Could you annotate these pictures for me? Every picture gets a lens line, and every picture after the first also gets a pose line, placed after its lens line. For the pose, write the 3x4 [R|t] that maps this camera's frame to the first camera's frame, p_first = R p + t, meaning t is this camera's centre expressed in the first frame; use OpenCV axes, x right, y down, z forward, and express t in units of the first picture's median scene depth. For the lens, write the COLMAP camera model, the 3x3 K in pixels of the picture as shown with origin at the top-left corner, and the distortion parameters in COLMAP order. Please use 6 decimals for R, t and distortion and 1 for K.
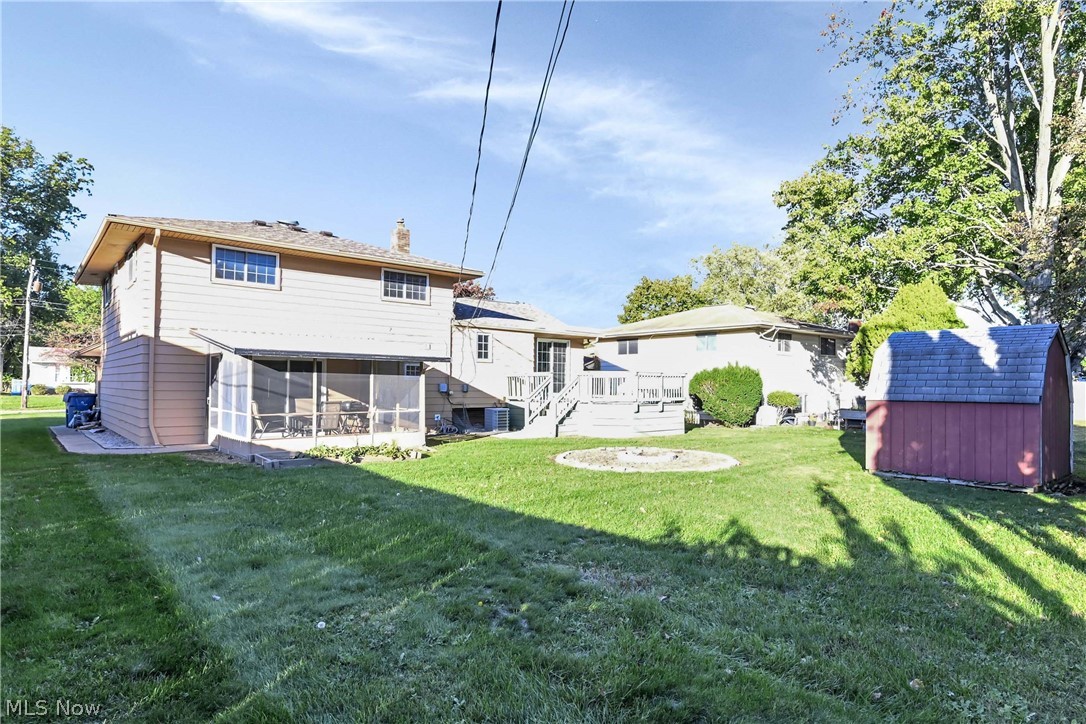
lens RADIAL K [[618.0, 0, 572.2], [0, 618.0, 380.6], [0, 0, 1]] dist [-0.001703, -0.000226]
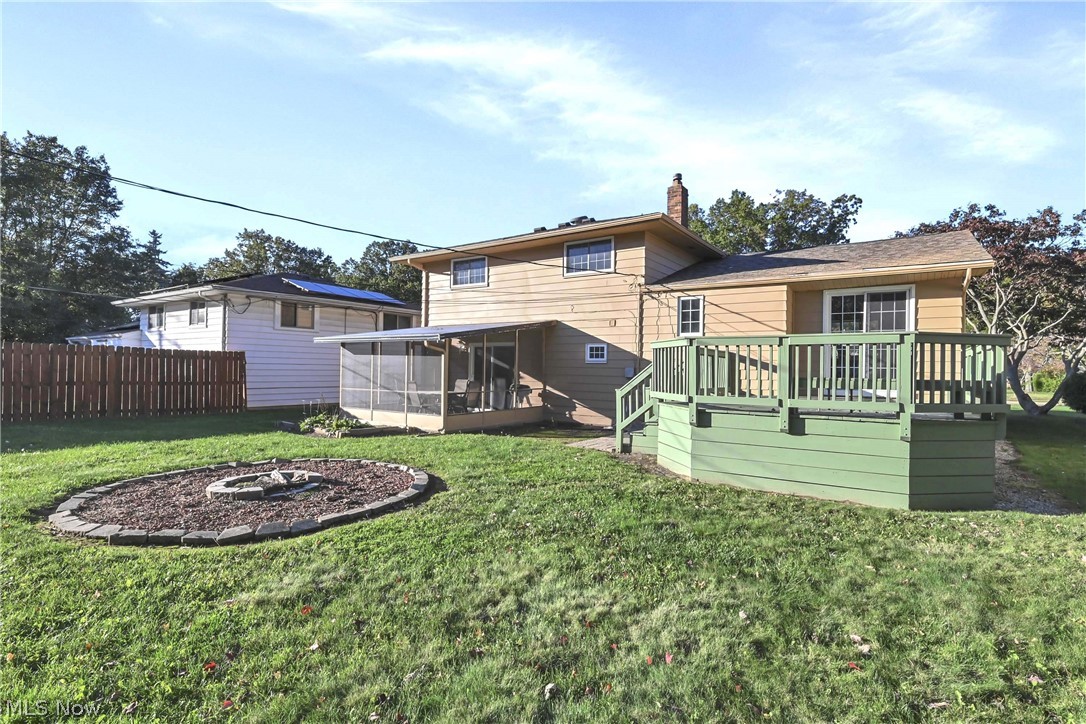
lens RADIAL K [[524.1, 0, 548.6], [0, 524.1, 364.5], [0, 0, 1]] dist [-0.007489, -0.000562]
pose [[0.231586, -0.012149, -0.972739, 0.411131], [-0.007234, 0.999873, -0.014210, 0.010866], [0.972788, 0.010327, 0.231468, 0.721004]]
